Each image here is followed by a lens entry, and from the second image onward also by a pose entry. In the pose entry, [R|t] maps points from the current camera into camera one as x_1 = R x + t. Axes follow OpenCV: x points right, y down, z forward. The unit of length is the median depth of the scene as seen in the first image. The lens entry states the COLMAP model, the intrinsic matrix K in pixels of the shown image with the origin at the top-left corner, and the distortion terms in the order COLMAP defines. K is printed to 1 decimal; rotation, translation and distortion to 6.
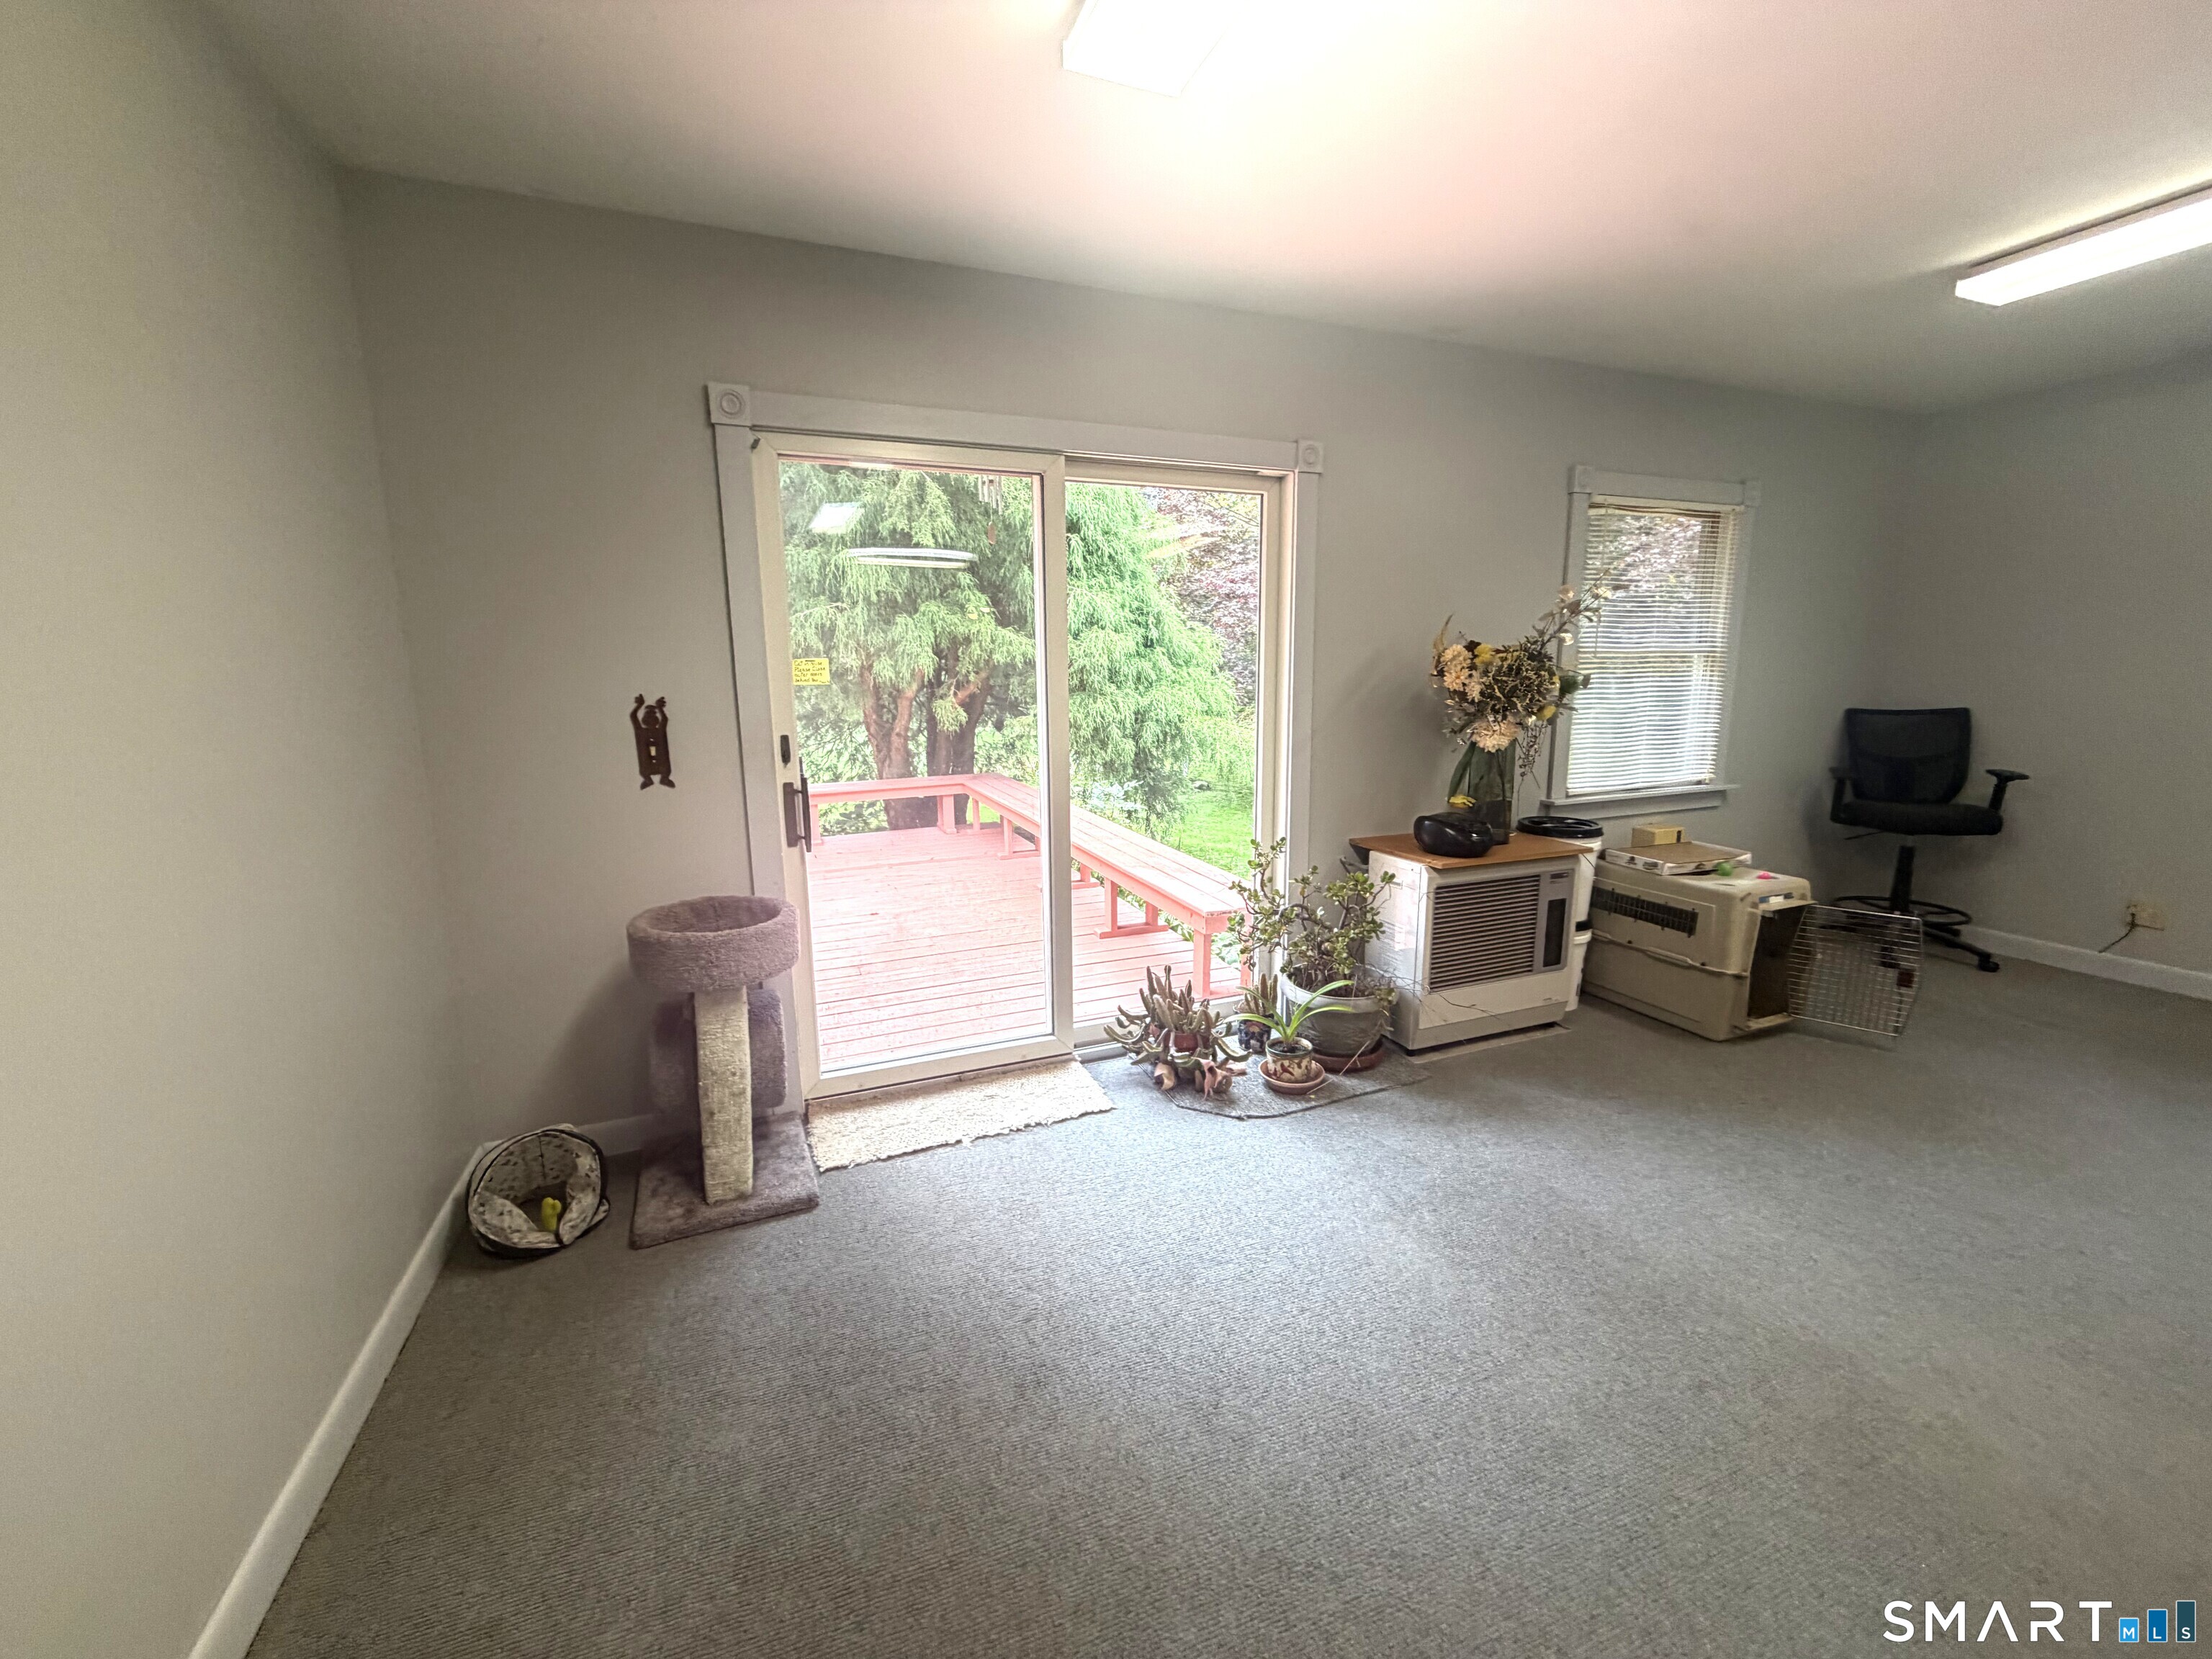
lens RADIAL K [[885.1, 0, 1096.9], [0, 885.1, 828.9], [0, 0, 1]] dist [0.000530, 0.000287]
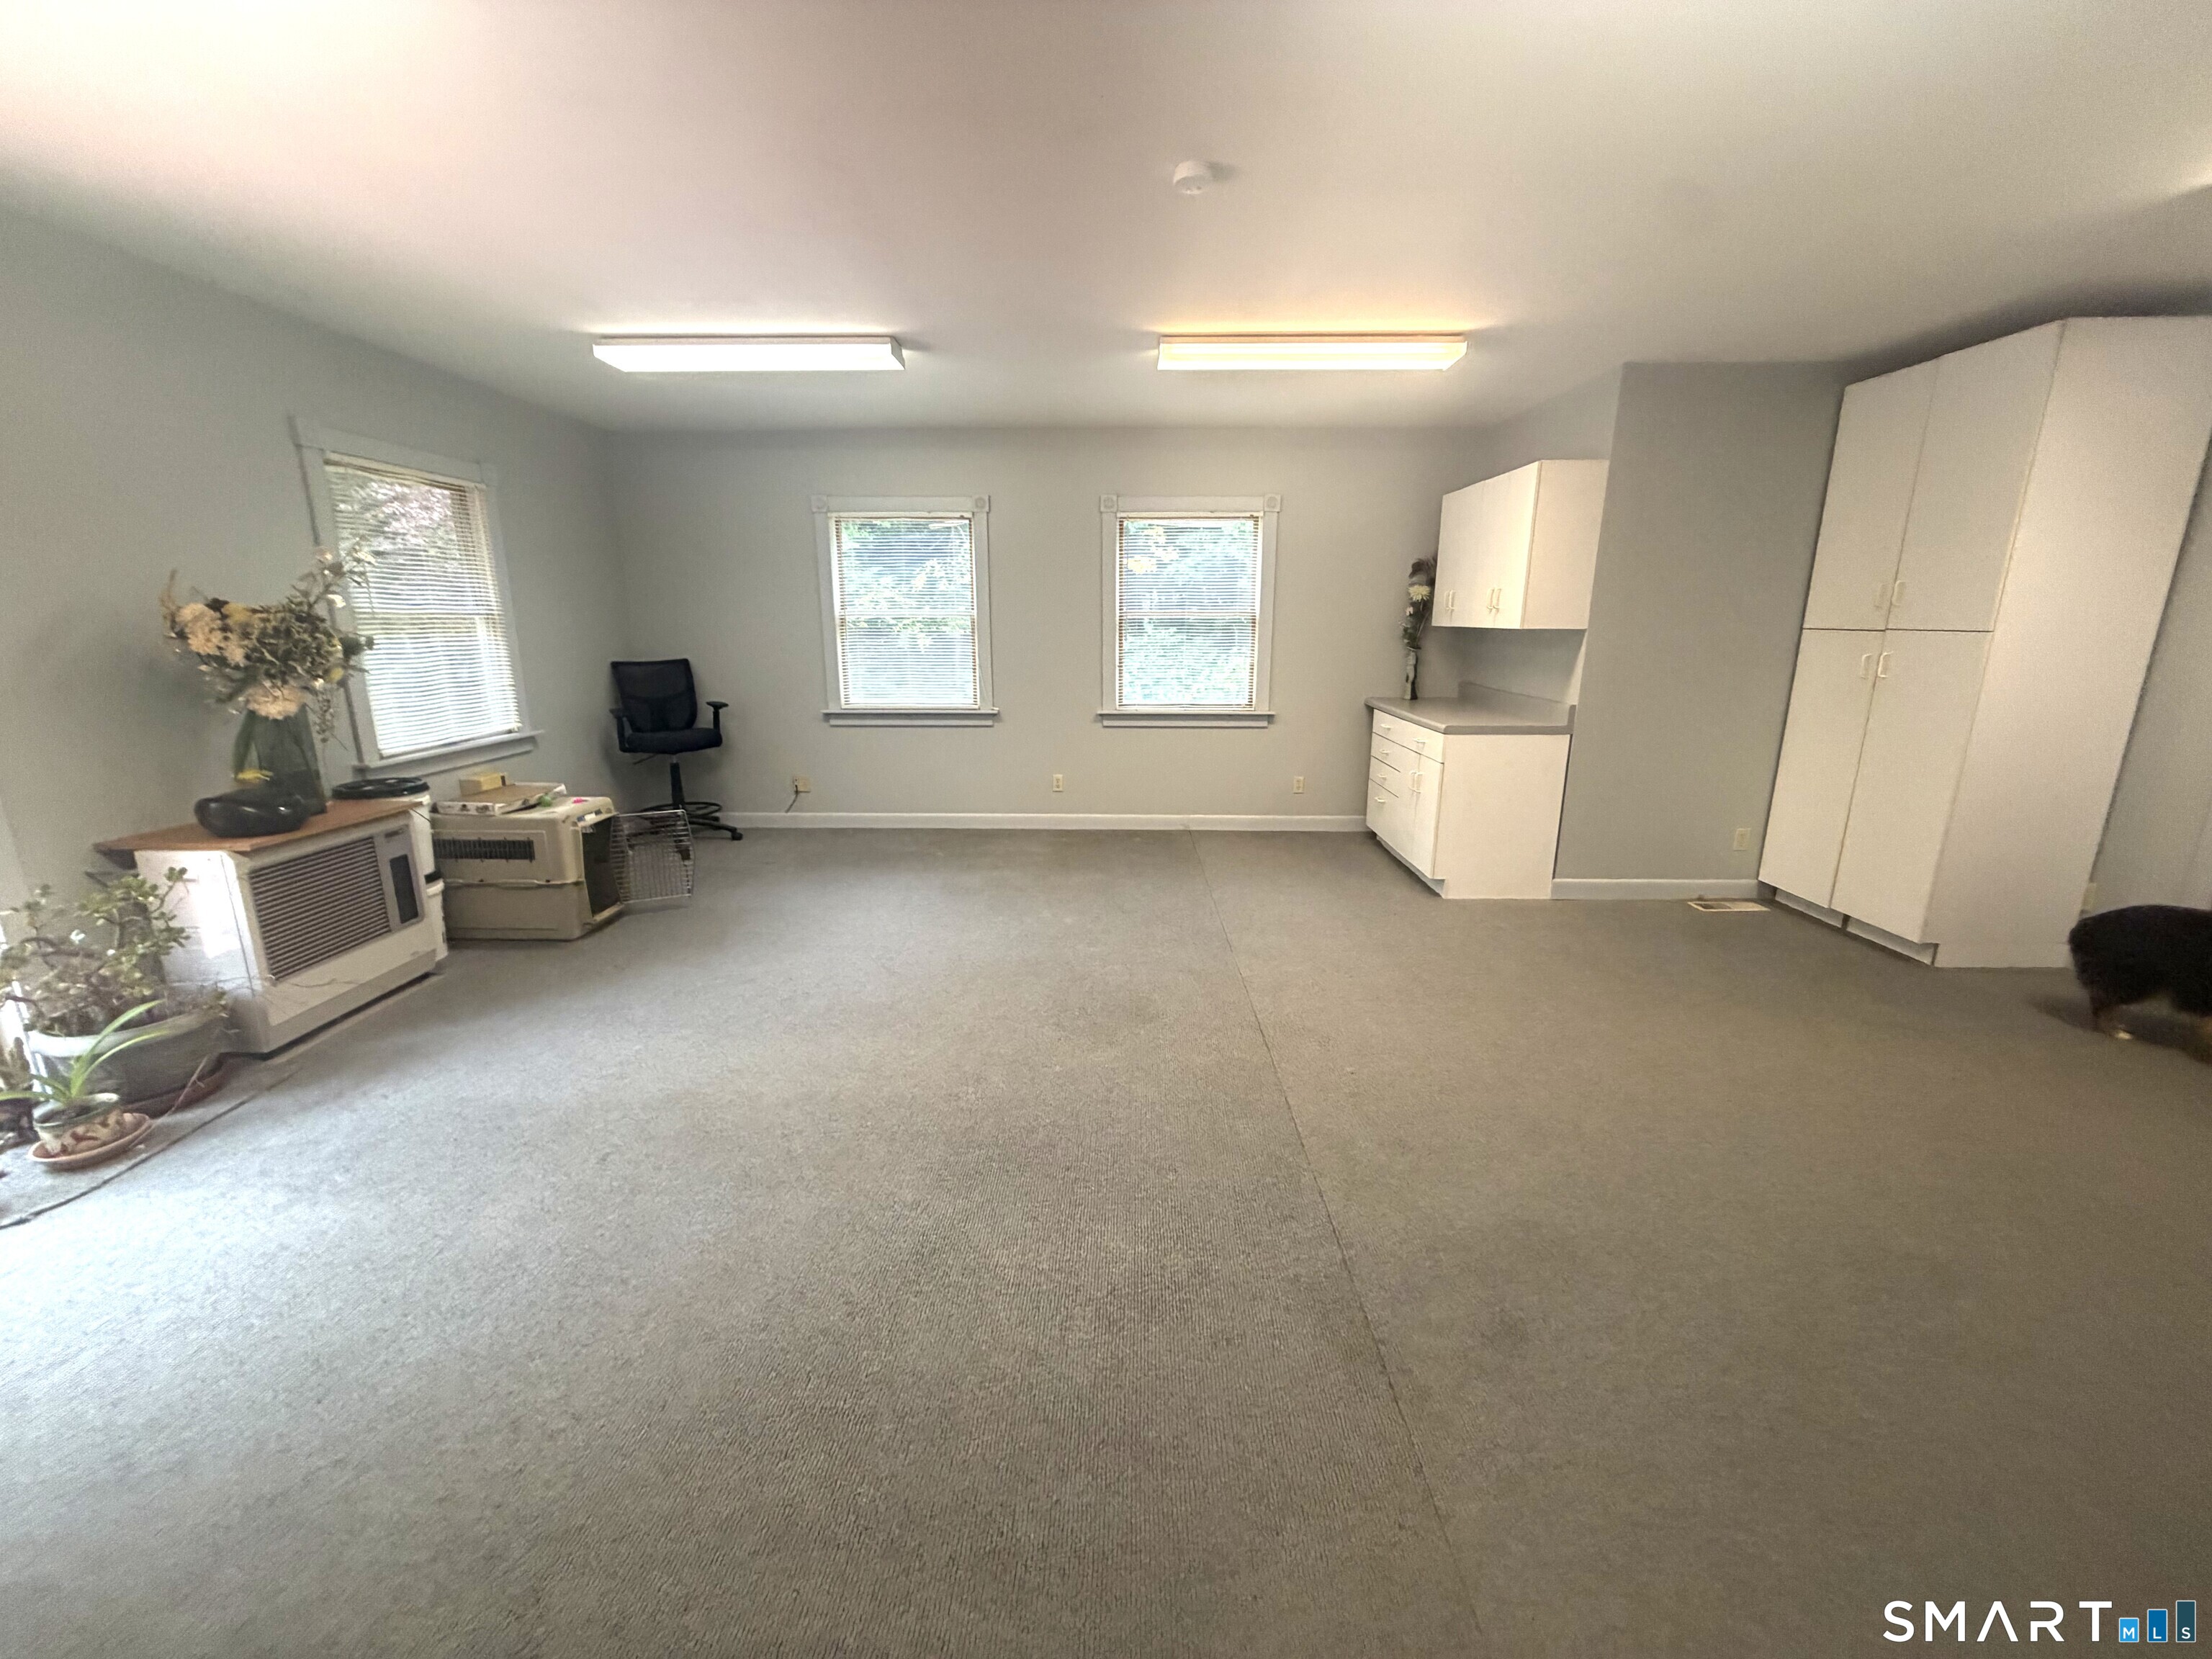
lens RADIAL K [[885.1, 0, 1096.9], [0, 885.1, 828.9], [0, 0, 1]] dist [0.000530, 0.000287]
pose [[0.387610, -0.200514, 0.899751, -0.086704], [0.157121, 0.976144, 0.149852, 0.022002], [-0.908334, 0.083286, 0.409868, -0.165834]]
